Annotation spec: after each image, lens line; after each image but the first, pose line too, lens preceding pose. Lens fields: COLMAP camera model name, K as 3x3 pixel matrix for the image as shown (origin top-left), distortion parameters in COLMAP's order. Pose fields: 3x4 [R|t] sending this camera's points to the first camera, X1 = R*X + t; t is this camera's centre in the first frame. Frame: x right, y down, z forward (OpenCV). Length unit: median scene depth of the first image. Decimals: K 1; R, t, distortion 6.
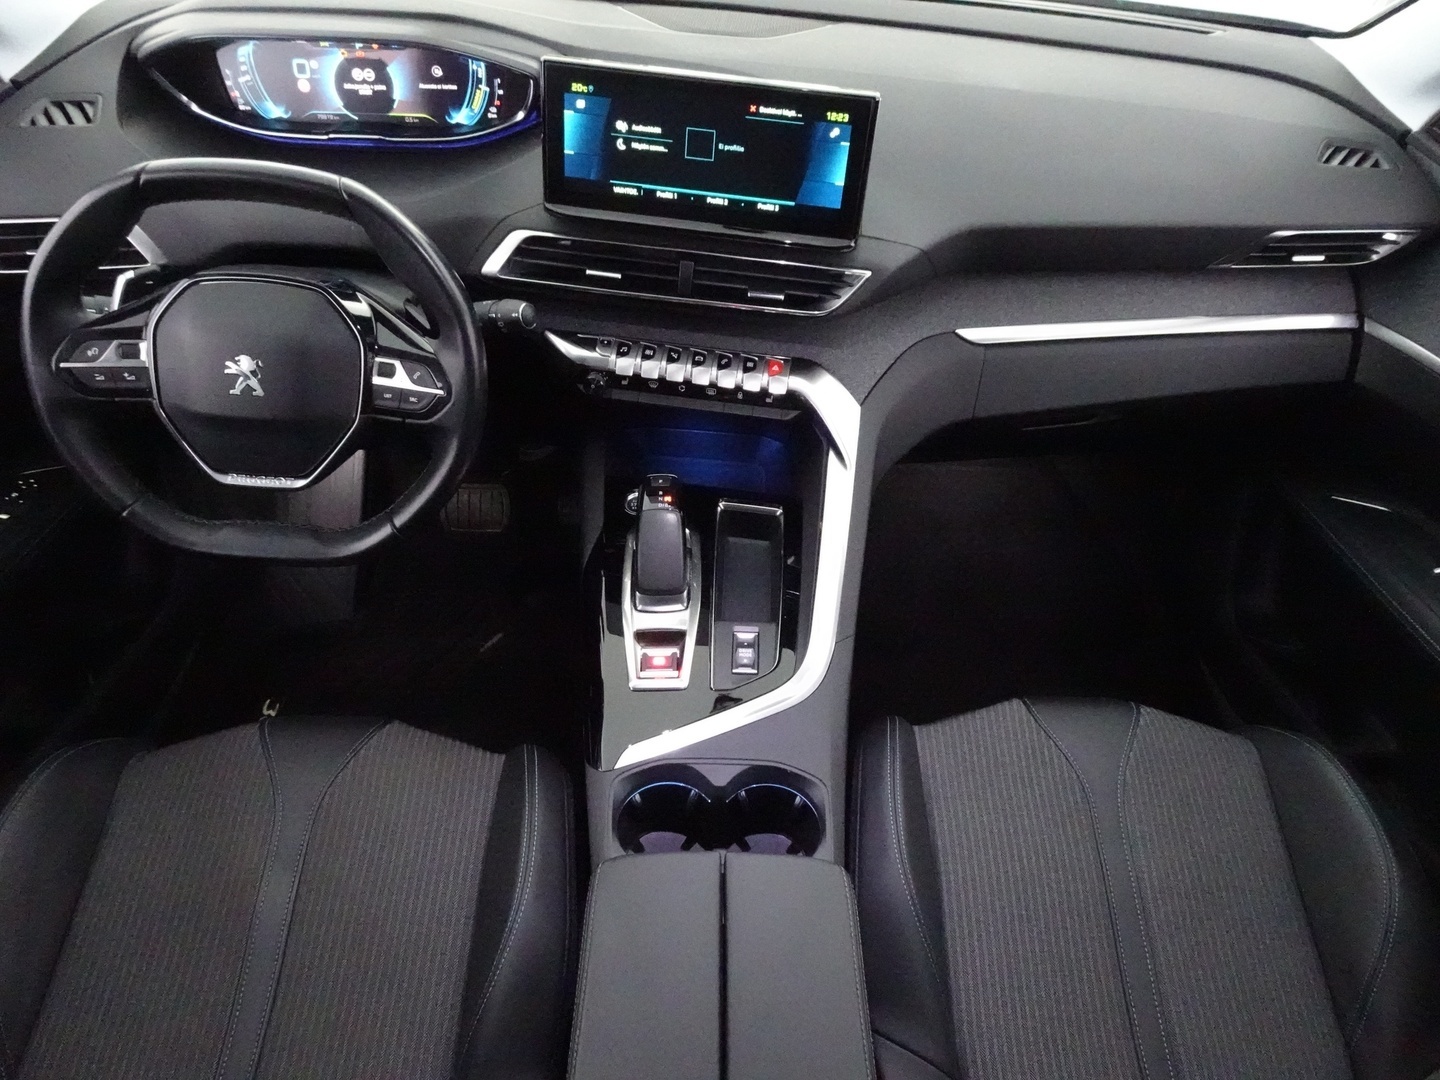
lens RADIAL K [[1044.6, 0, 720.0], [0, 1044.6, 540.0], [0, 0, 1]] dist [0.014700, -0.003643]
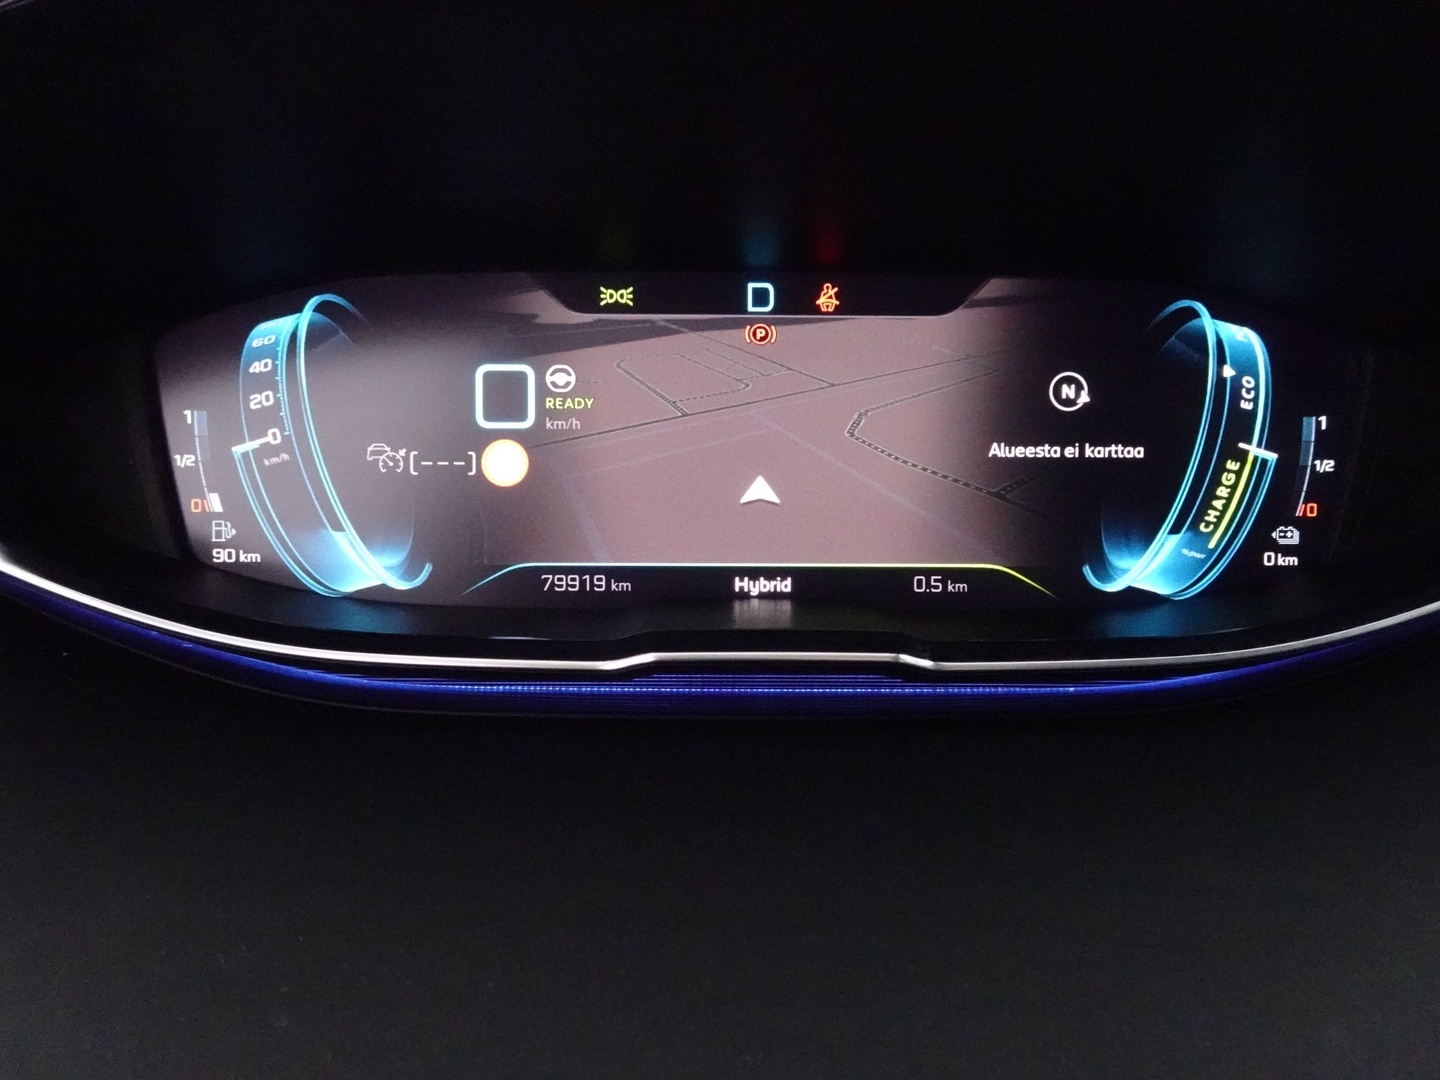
lens RADIAL K [[1044.6, 0, 720.0], [0, 1044.6, 540.0], [0, 0, 1]] dist [0.014700, -0.003643]
pose [[0.999675, -0.025483, 0.000725, -0.390601], [0.022900, 0.885126, -0.464787, -0.344409], [0.011203, 0.464652, 0.885422, 0.897334]]
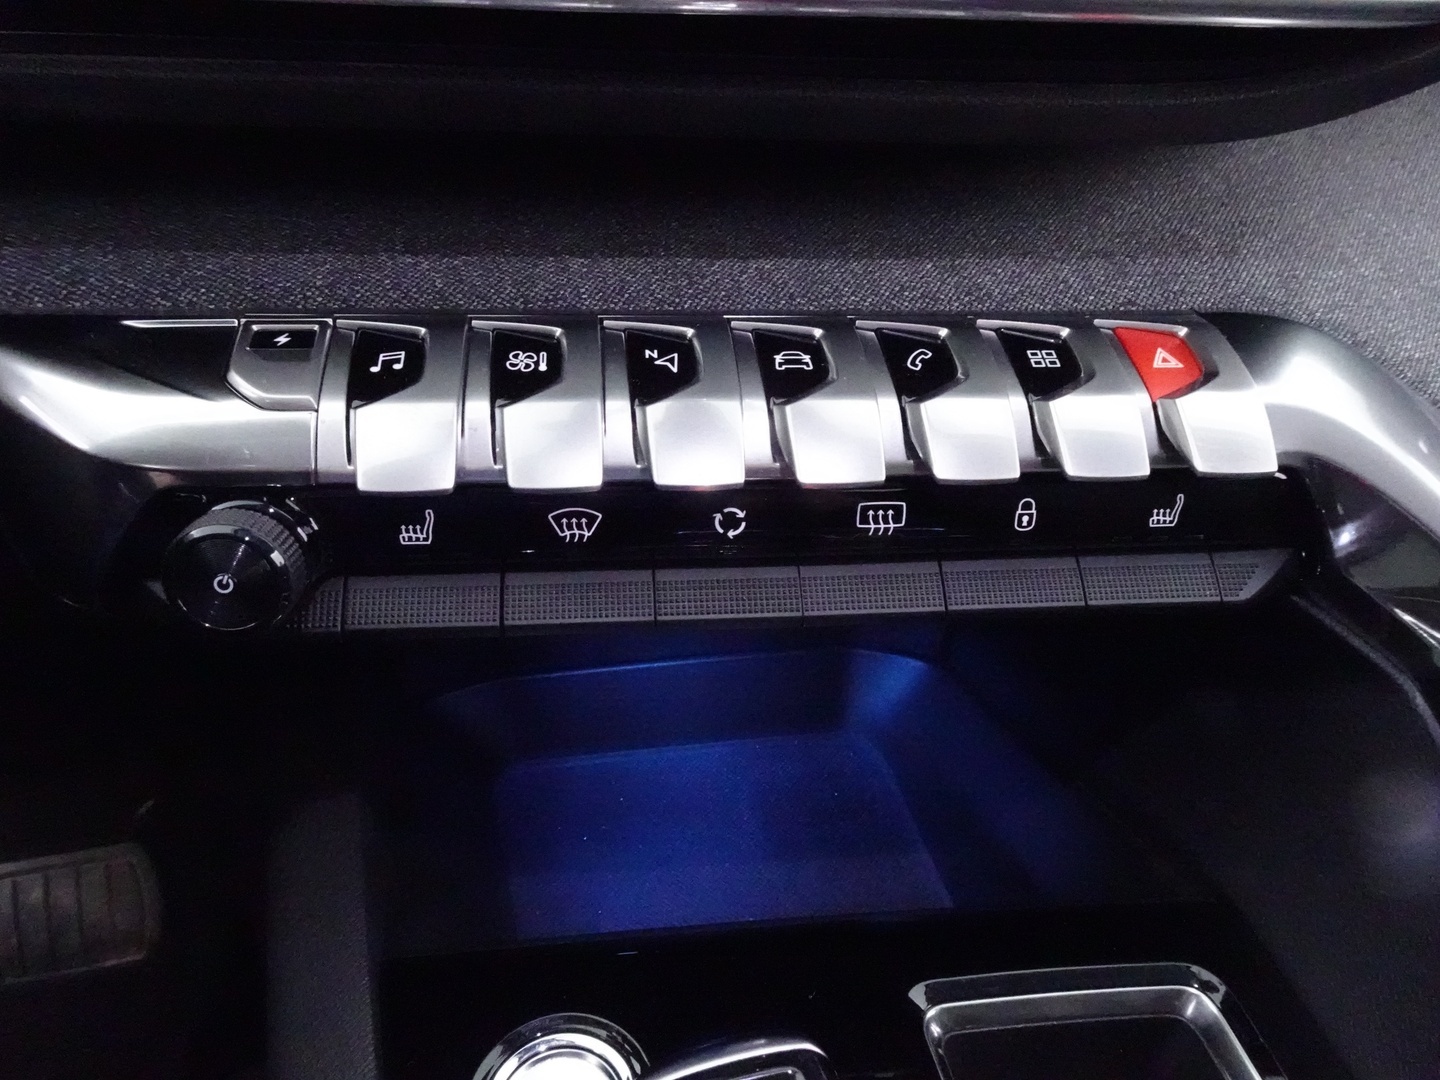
lens RADIAL K [[1044.6, 0, 720.0], [0, 1044.6, 540.0], [0, 0, 1]] dist [0.014700, -0.003643]
pose [[0.970212, -0.142886, 0.195634, -0.079506], [0.171276, 0.975679, -0.136803, -0.121996], [-0.171329, 0.166235, 0.971088, 0.856508]]
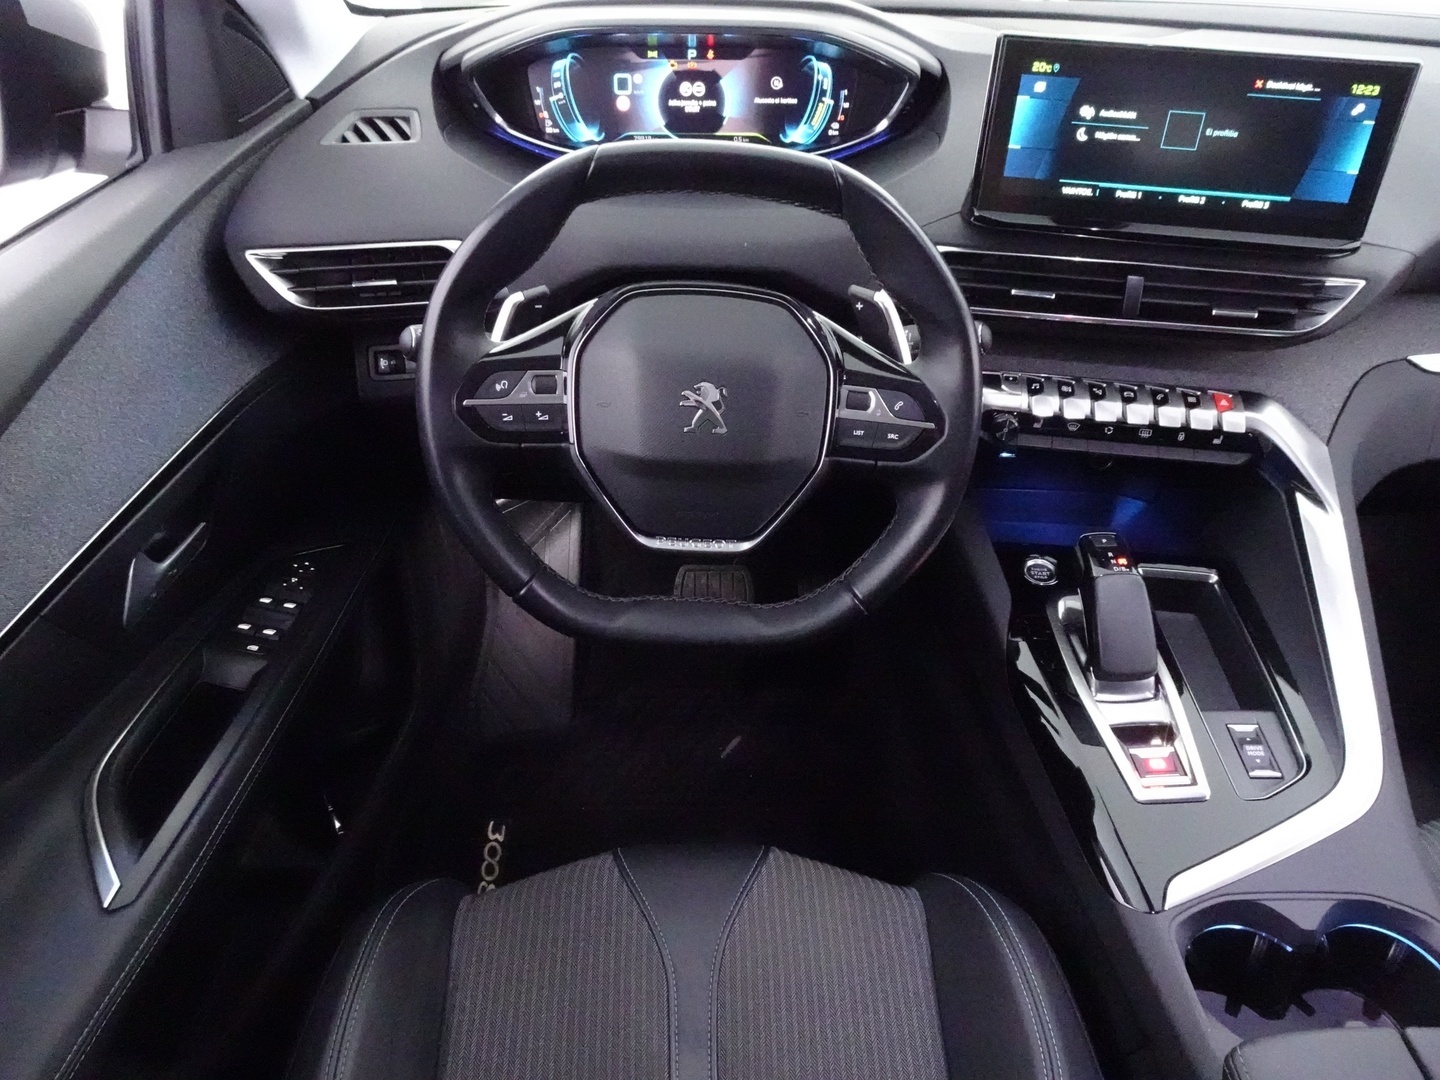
lens RADIAL K [[1044.6, 0, 720.0], [0, 1044.6, 540.0], [0, 0, 1]] dist [0.014700, -0.003643]
pose [[0.999661, -0.025359, 0.005865, -0.370159], [0.025798, 0.995235, -0.094031, 0.012787], [-0.003453, 0.094150, 0.995552, 0.188960]]
